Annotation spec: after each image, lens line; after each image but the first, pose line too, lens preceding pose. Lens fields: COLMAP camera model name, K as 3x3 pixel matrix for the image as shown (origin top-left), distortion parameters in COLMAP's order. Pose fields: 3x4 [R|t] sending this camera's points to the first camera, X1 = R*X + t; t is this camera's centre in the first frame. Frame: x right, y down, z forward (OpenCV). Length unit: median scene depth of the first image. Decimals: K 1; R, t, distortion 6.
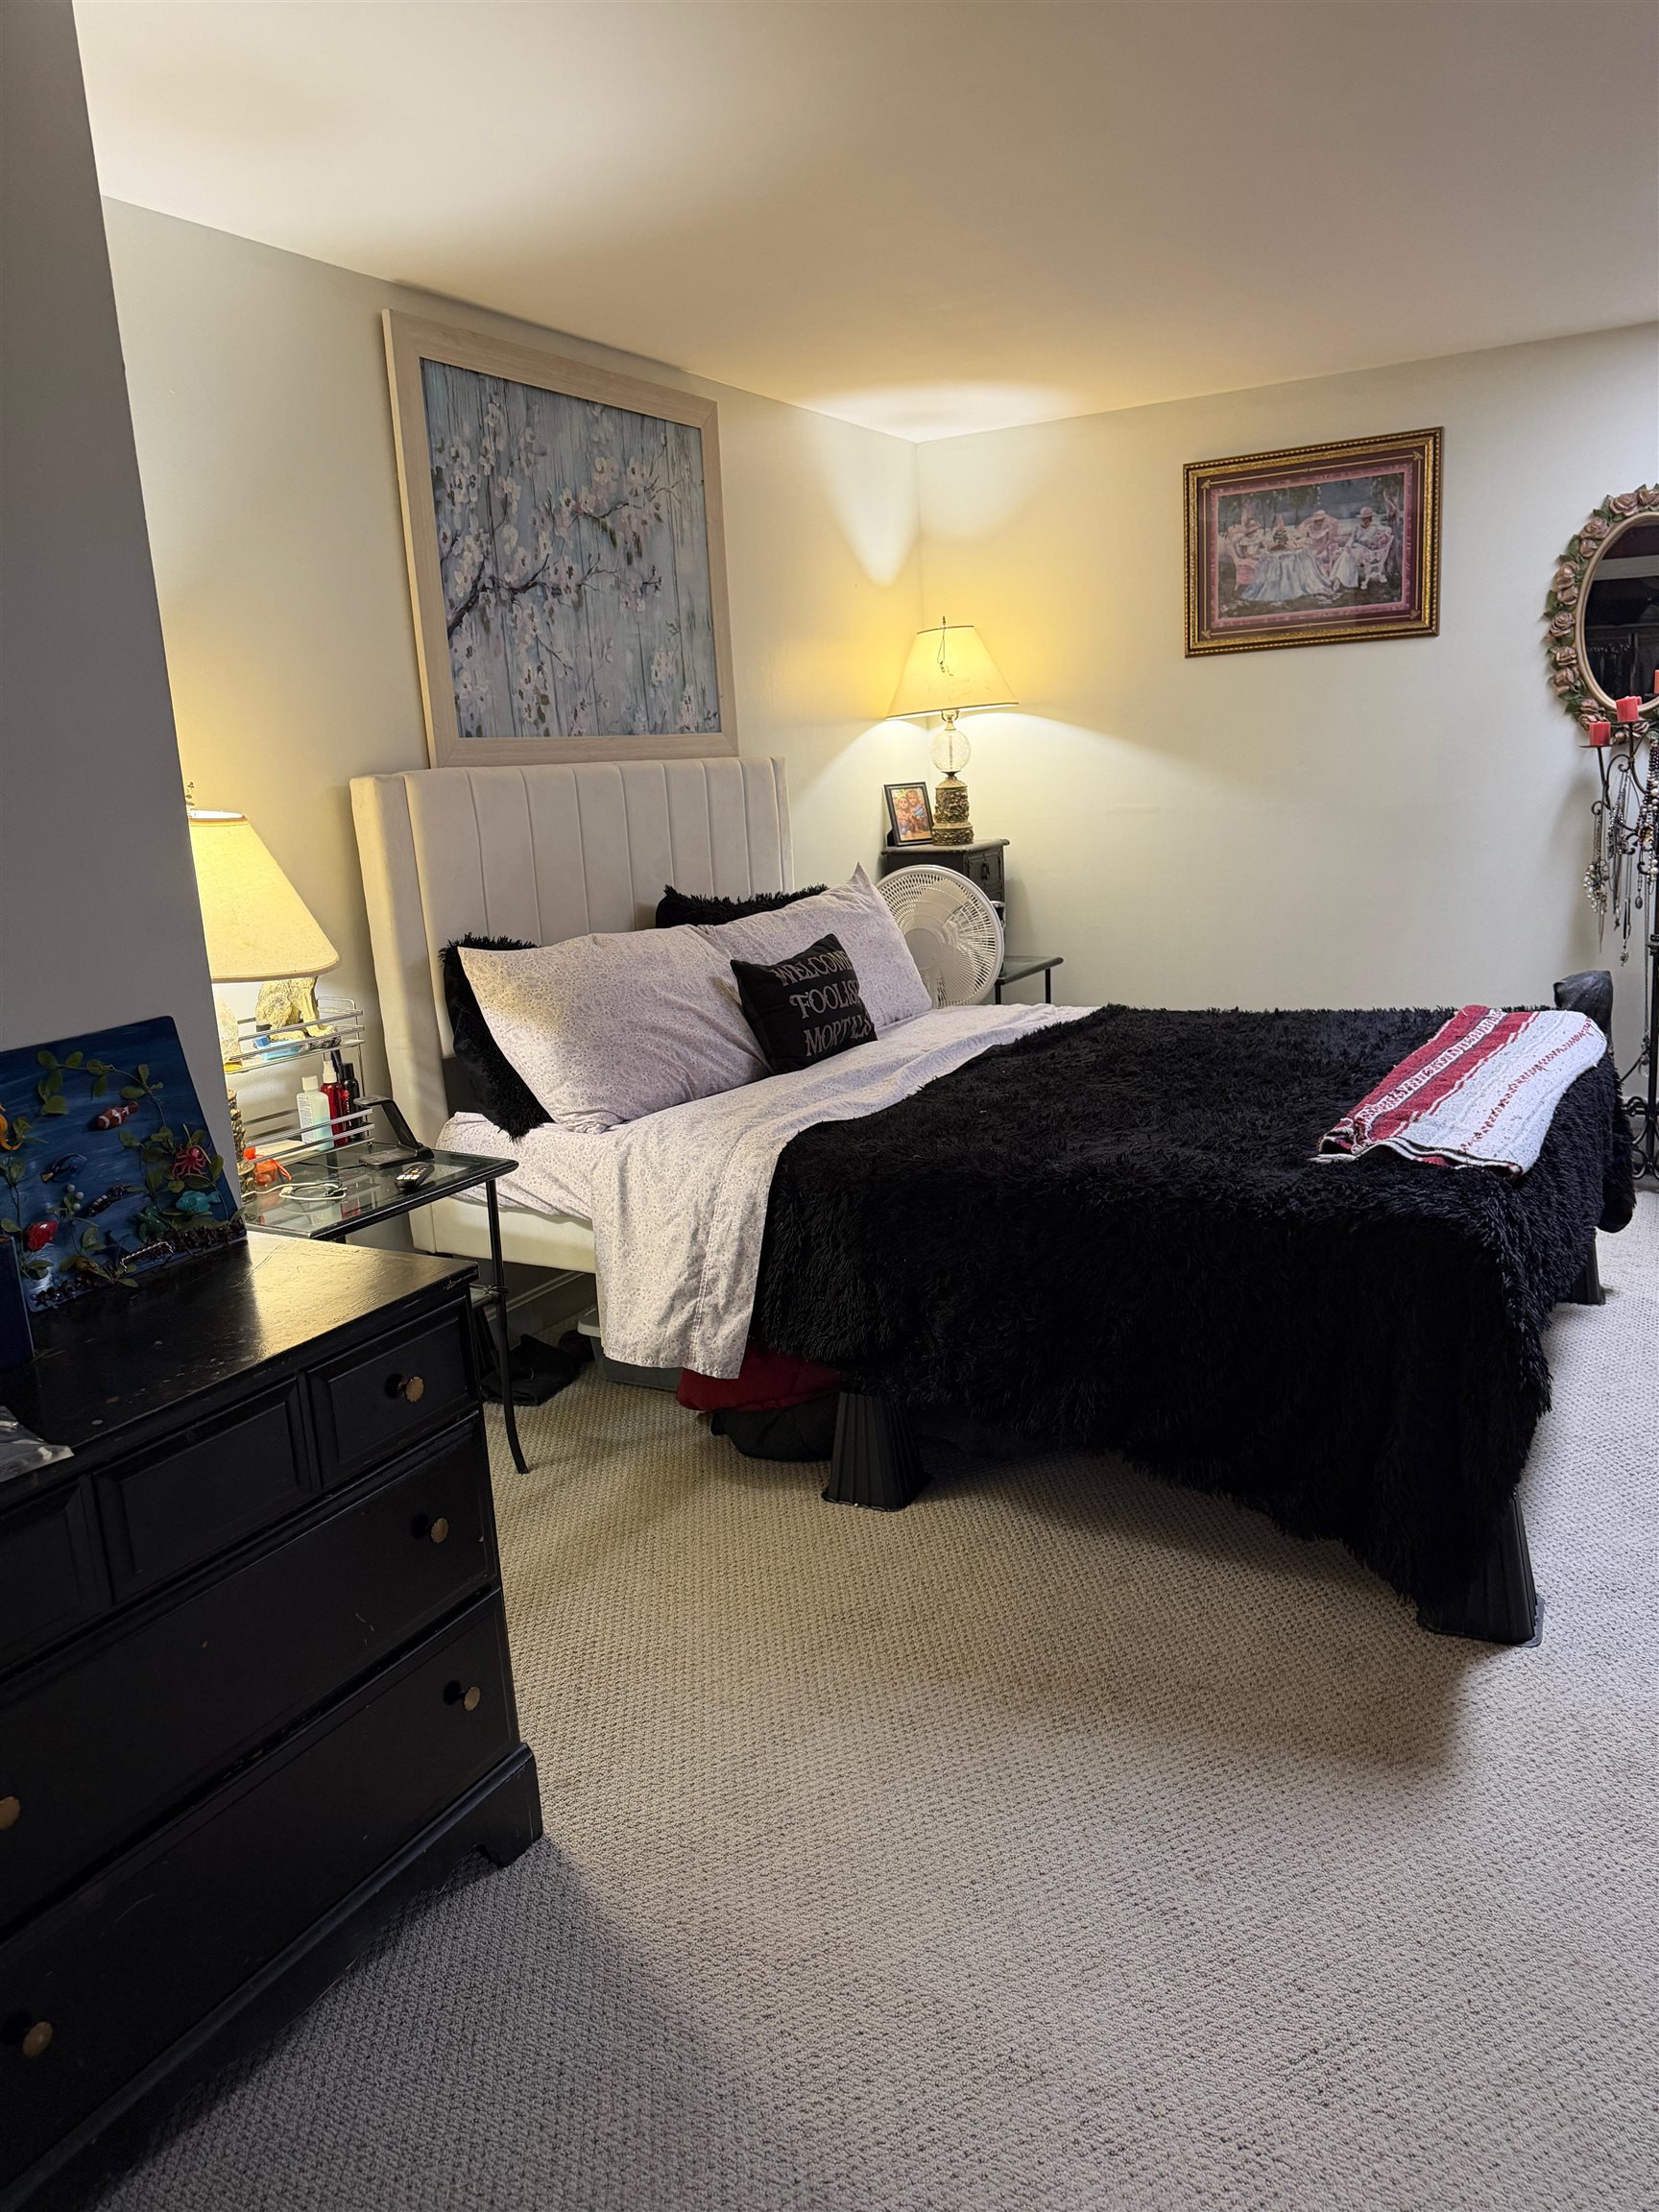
lens RADIAL K [[1565.8, 0, 839.9], [0, 1565.8, 1111.5], [0, 0, 1]] dist [0.013535, -0.015368]
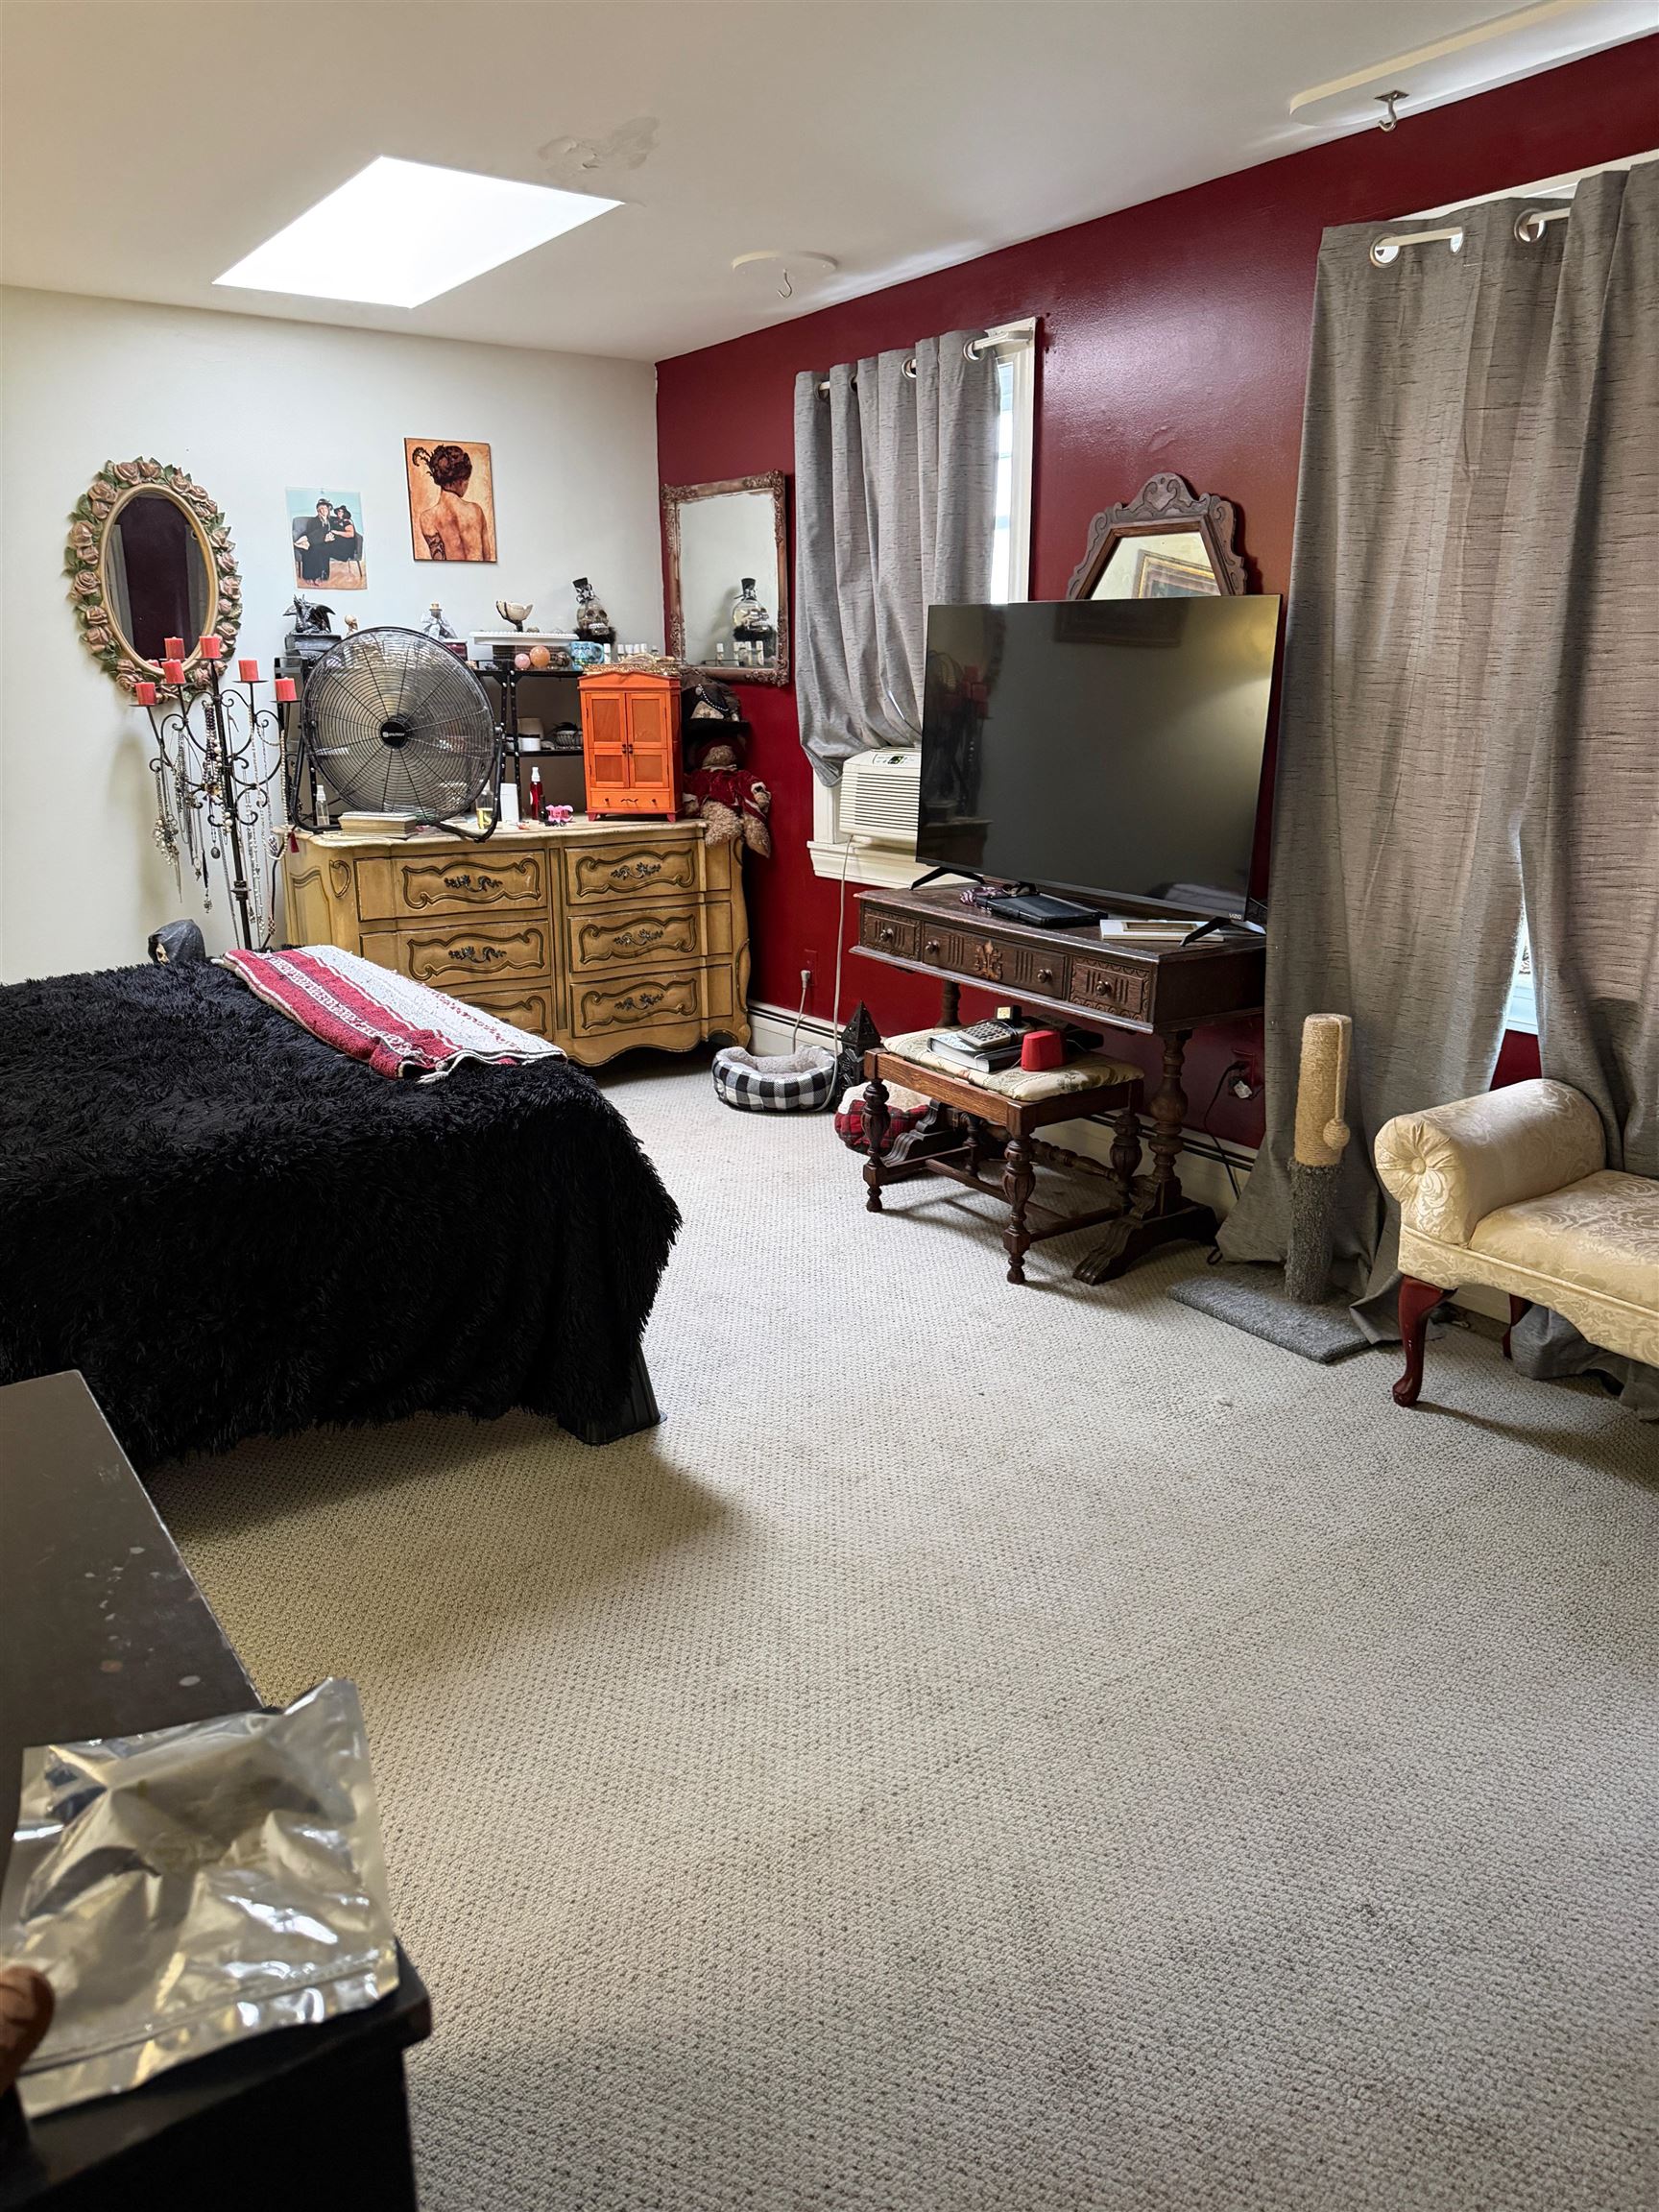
lens RADIAL K [[1565.8, 0, 843.2], [0, 1565.8, 1103.6], [0, 0, 1]] dist [0.013535, -0.015368]
pose [[0.422955, -0.190720, 0.885853, -0.295453], [0.182980, 0.975437, 0.122642, -0.018523], [-0.887484, 0.110222, 0.447464, 0.154702]]
